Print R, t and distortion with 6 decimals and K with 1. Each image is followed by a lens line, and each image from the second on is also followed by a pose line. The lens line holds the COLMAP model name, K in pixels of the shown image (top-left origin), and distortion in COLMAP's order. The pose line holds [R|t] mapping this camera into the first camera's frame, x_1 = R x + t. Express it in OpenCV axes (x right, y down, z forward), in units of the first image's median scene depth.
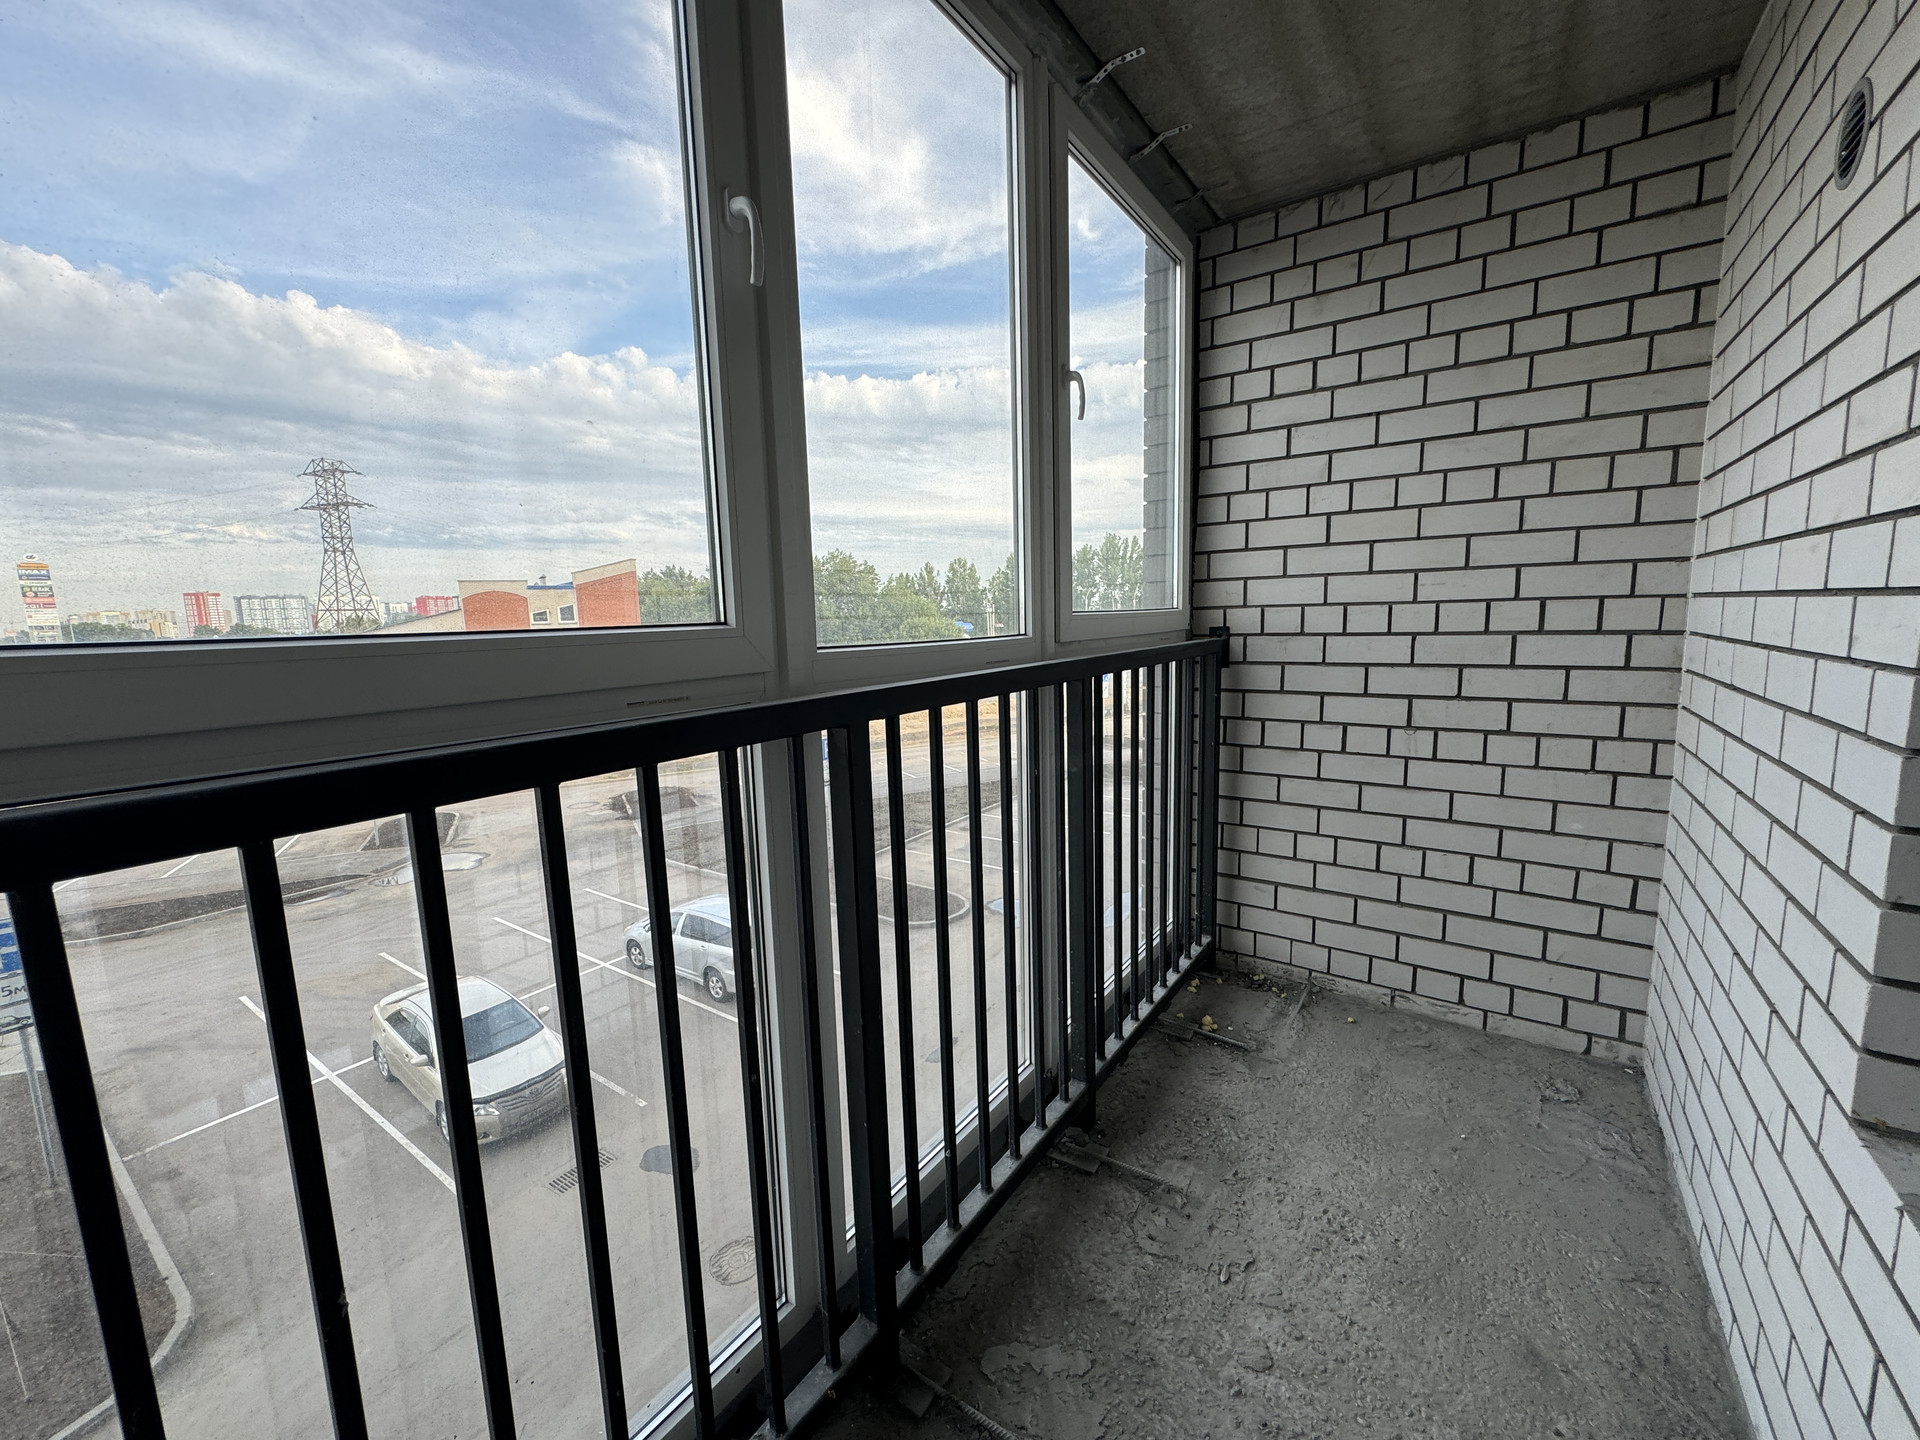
lens RADIAL K [[765.0, 0, 961.3], [0, 765.0, 723.5], [0, 0, 1]] dist [0.015590, 0.000398]
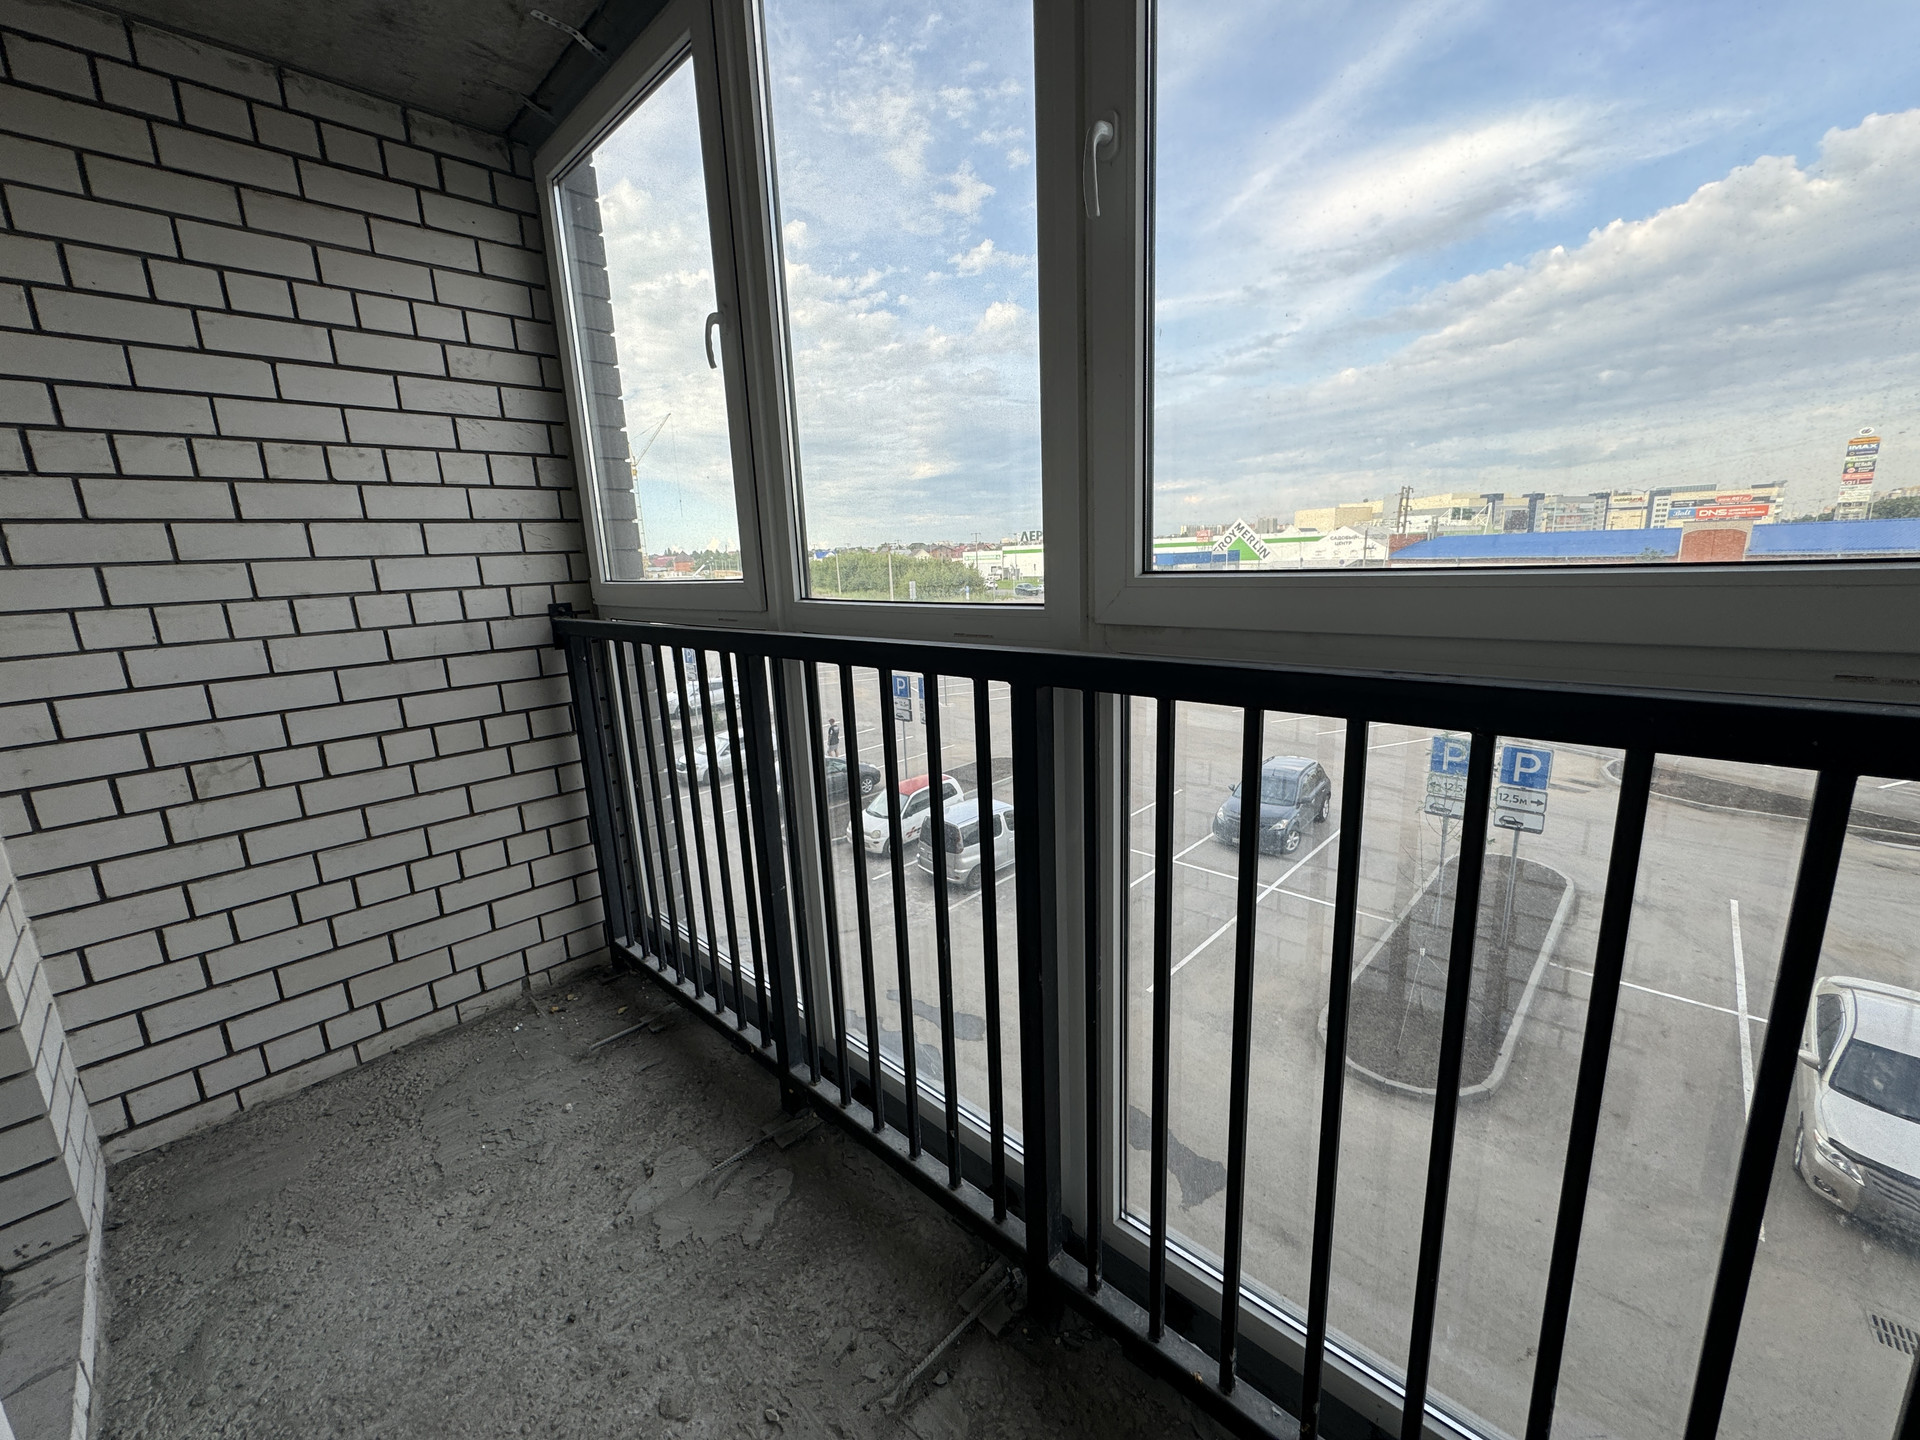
lens RADIAL K [[765.0, 0, 958.7], [0, 765.0, 716.0], [0, 0, 1]] dist [0.015590, 0.000398]
pose [[-0.150480, 0.233993, -0.960522, 0.088933], [-0.091735, 0.964089, 0.249234, -0.021031], [0.984348, 0.125619, -0.123611, 0.115750]]
